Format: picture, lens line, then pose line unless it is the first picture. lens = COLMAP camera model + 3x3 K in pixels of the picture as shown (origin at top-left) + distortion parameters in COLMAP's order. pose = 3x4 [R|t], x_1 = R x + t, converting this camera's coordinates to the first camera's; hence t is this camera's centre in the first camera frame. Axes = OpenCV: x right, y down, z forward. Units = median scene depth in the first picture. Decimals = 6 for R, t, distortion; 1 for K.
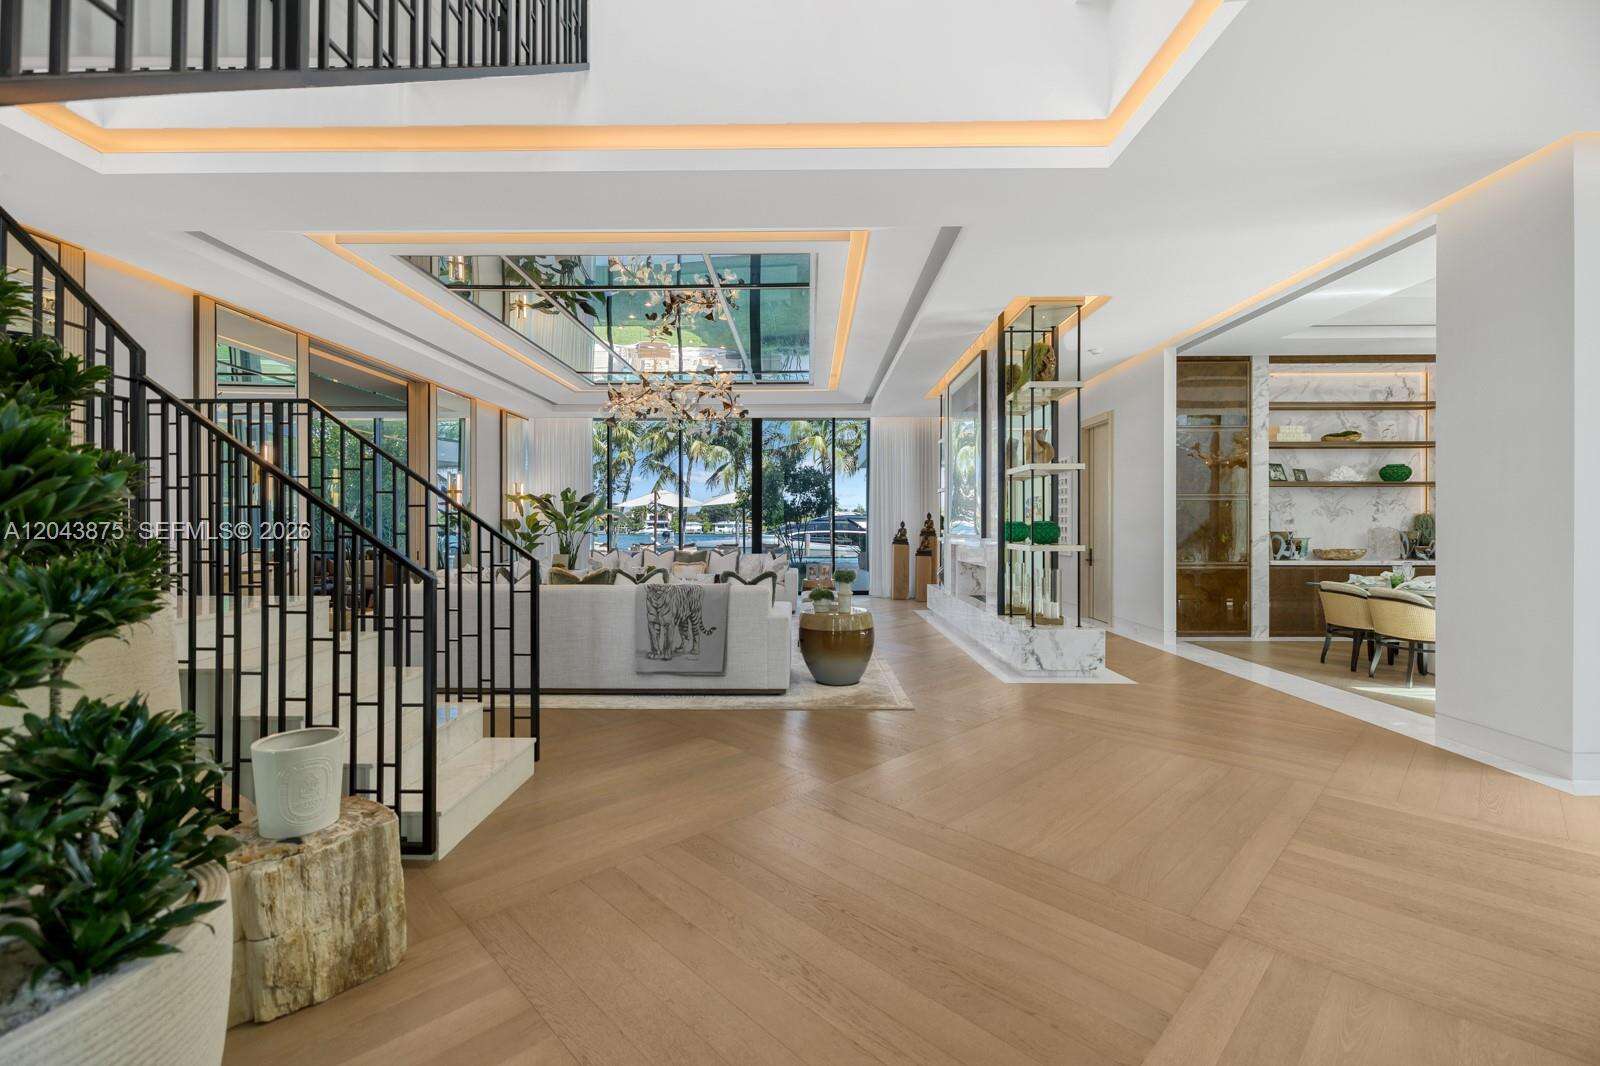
lens RADIAL K [[682.9, 0, 796.9], [0, 682.9, 530.4], [0, 0, 1]] dist [0.004610, -0.000073]
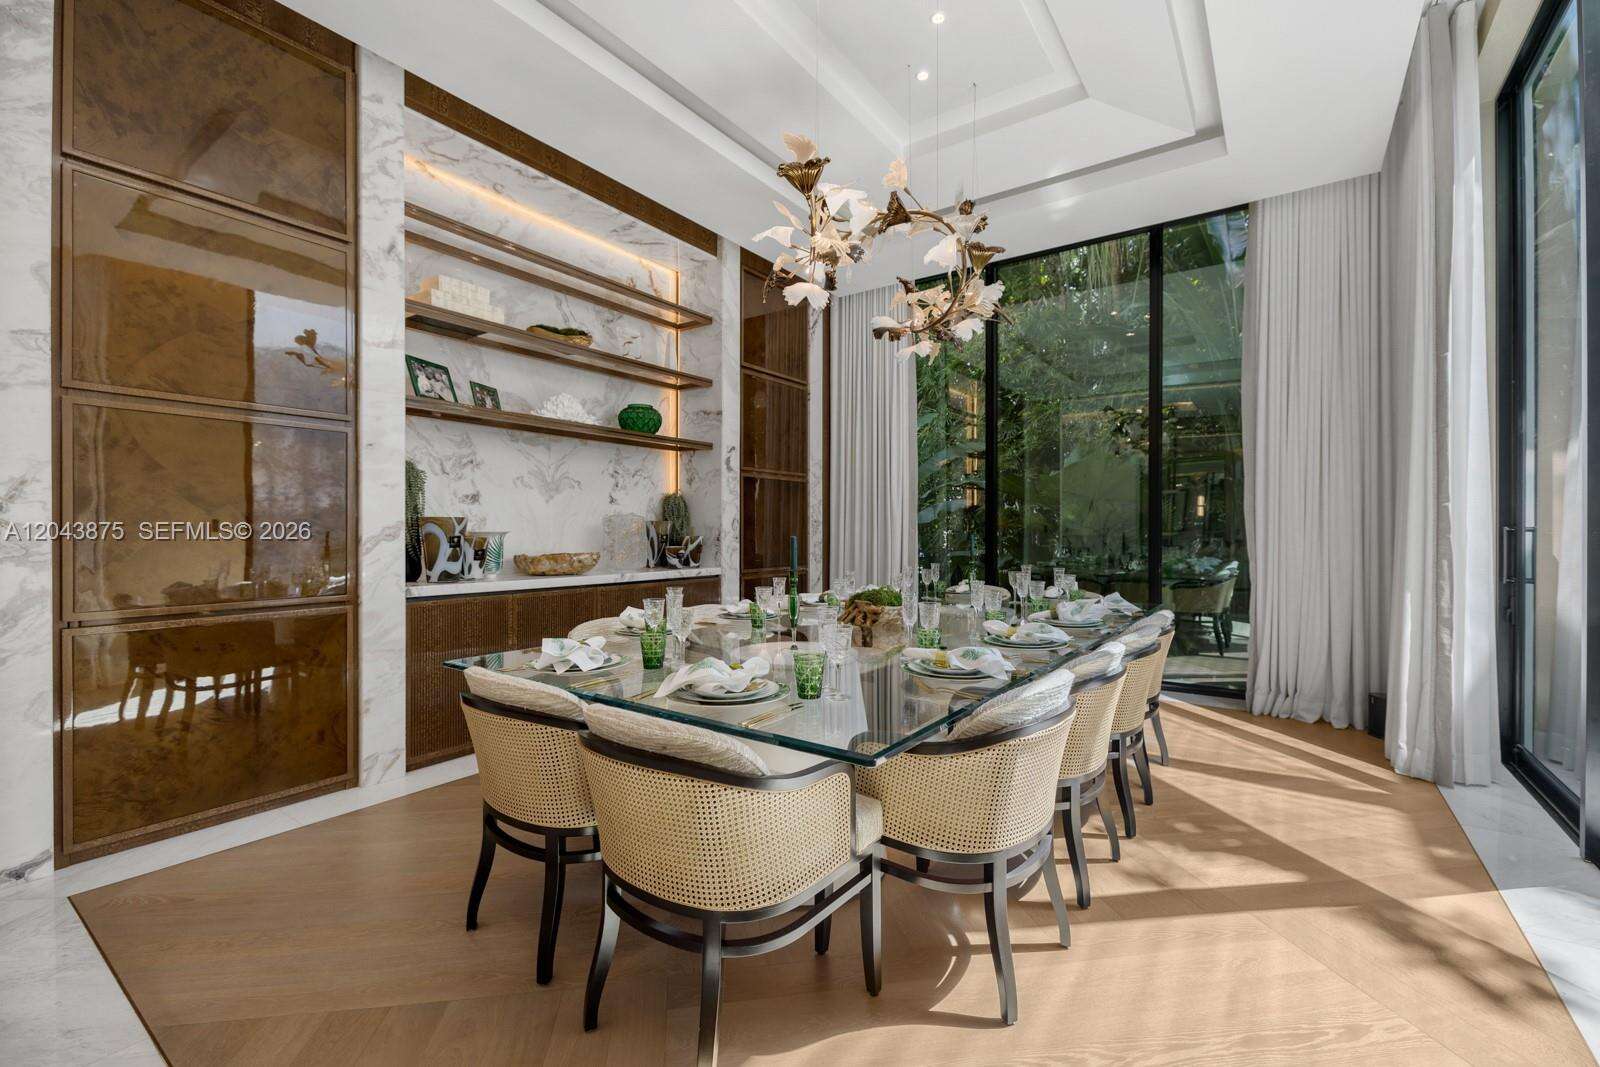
lens RADIAL K [[682.9, 0, 797.4], [0, 682.9, 532.2], [0, 0, 1]] dist [0.004610, -0.000073]
pose [[0.574752, 0.001437, 0.818326, 0.476929], [0.000292, 0.999998, -0.001962, 0.012082], [-0.818327, 0.001367, 0.574751, 0.559272]]
